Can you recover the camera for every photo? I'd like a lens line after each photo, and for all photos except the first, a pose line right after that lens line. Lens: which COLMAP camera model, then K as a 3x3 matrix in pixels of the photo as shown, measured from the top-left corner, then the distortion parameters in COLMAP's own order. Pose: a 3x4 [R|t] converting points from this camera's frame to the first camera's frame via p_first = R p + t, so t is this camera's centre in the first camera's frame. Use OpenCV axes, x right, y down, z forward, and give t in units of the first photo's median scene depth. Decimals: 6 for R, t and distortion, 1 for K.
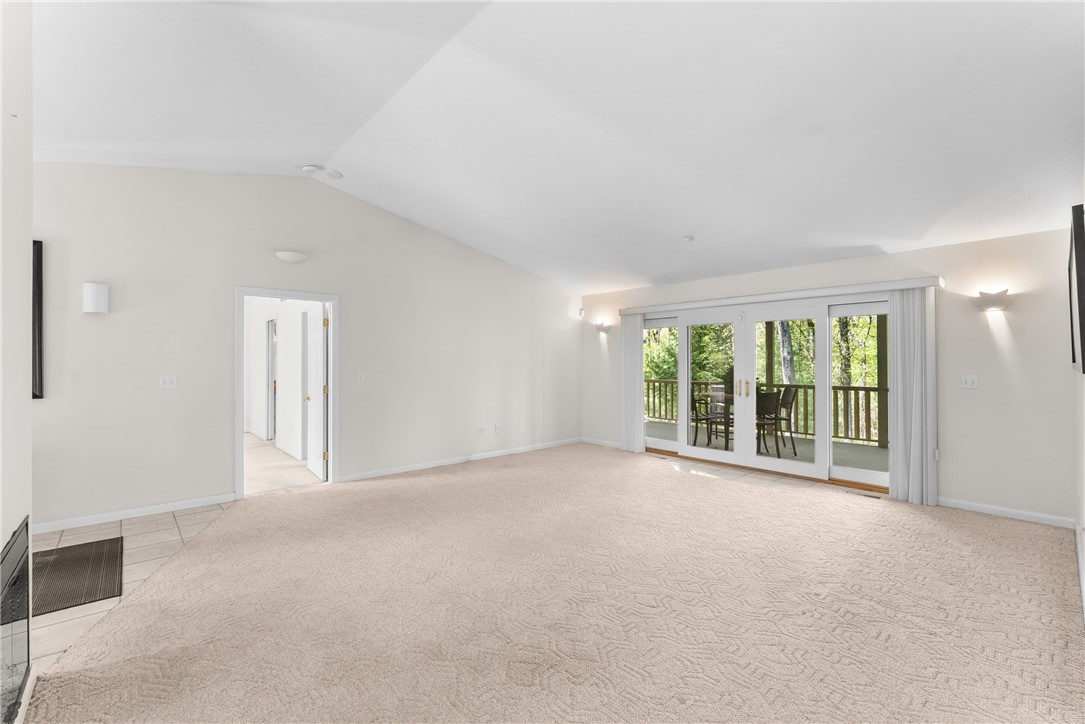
lens RADIAL K [[472.4, 0, 545.7], [0, 472.4, 361.8], [0, 0, 1]] dist [0.003260, -0.000832]
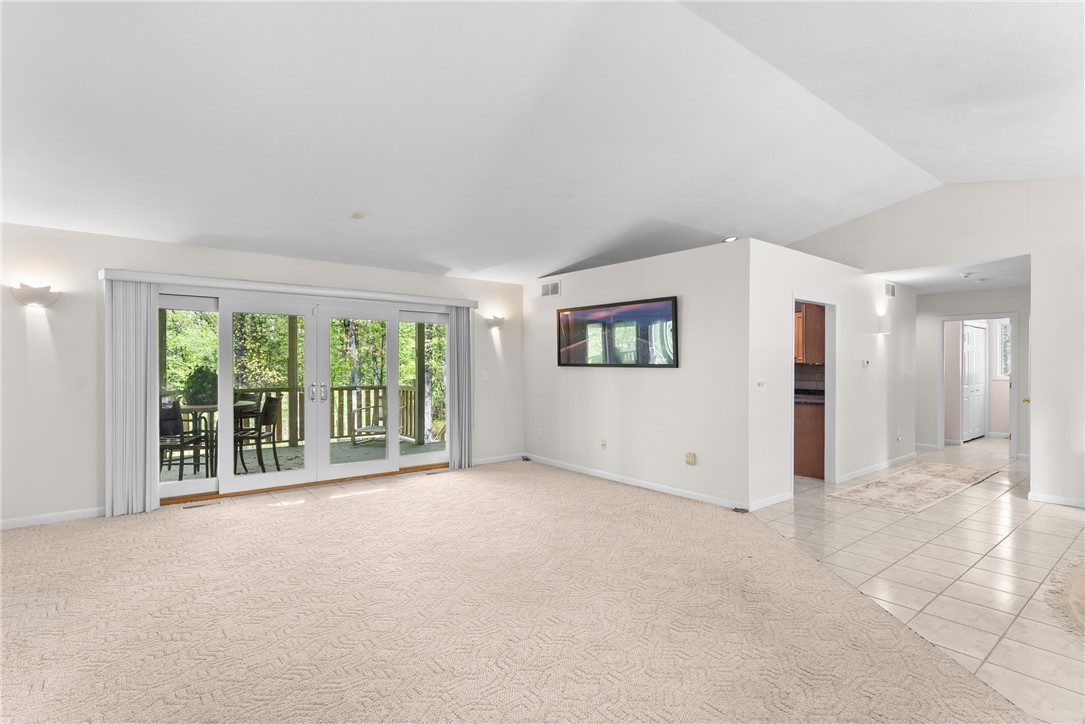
lens RADIAL K [[539.0, 0, 545.4], [0, 539.0, 366.0], [0, 0, 1]] dist [-0.006260, -0.001045]
pose [[0.042041, -0.002890, 0.999112, -0.598959], [-0.000395, 0.999996, 0.002909, 0.004420], [-0.999116, -0.000517, 0.042039, 0.582847]]
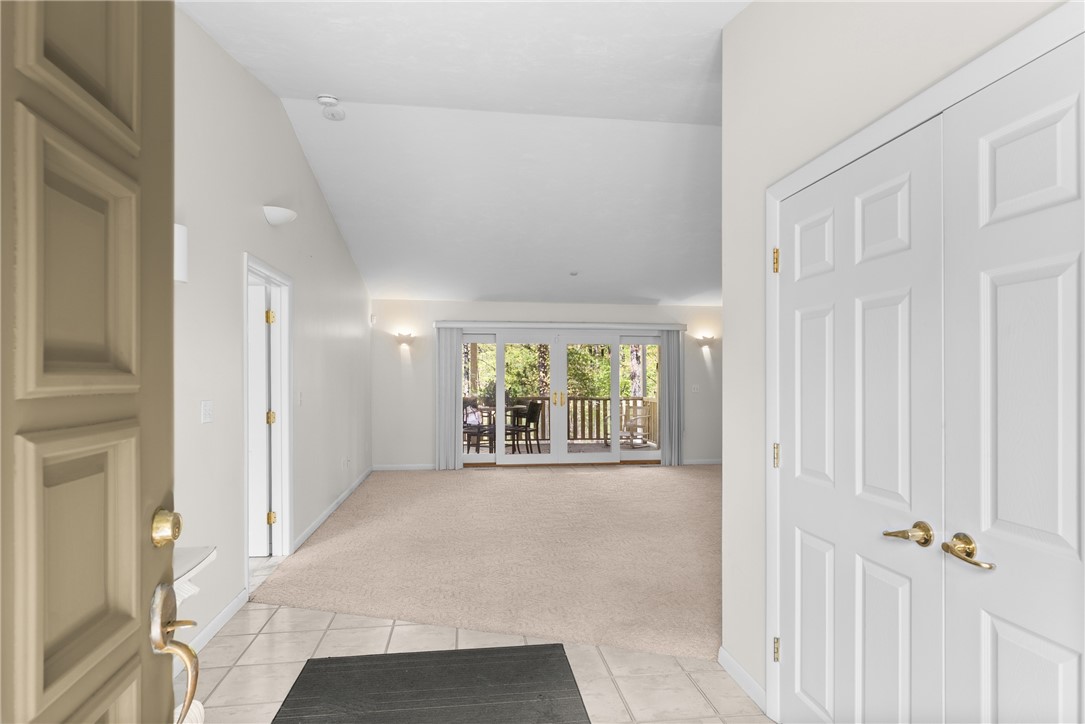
lens RADIAL K [[591.3, 0, 544.7], [0, 591.3, 381.4], [0, 0, 1]] dist [-0.004574, -0.000724]
pose [[0.551903, -0.002914, 0.833903, -0.915597], [-0.000401, 0.999993, 0.003760, 0.006542], [-0.833908, -0.002410, 0.551898, 0.221510]]
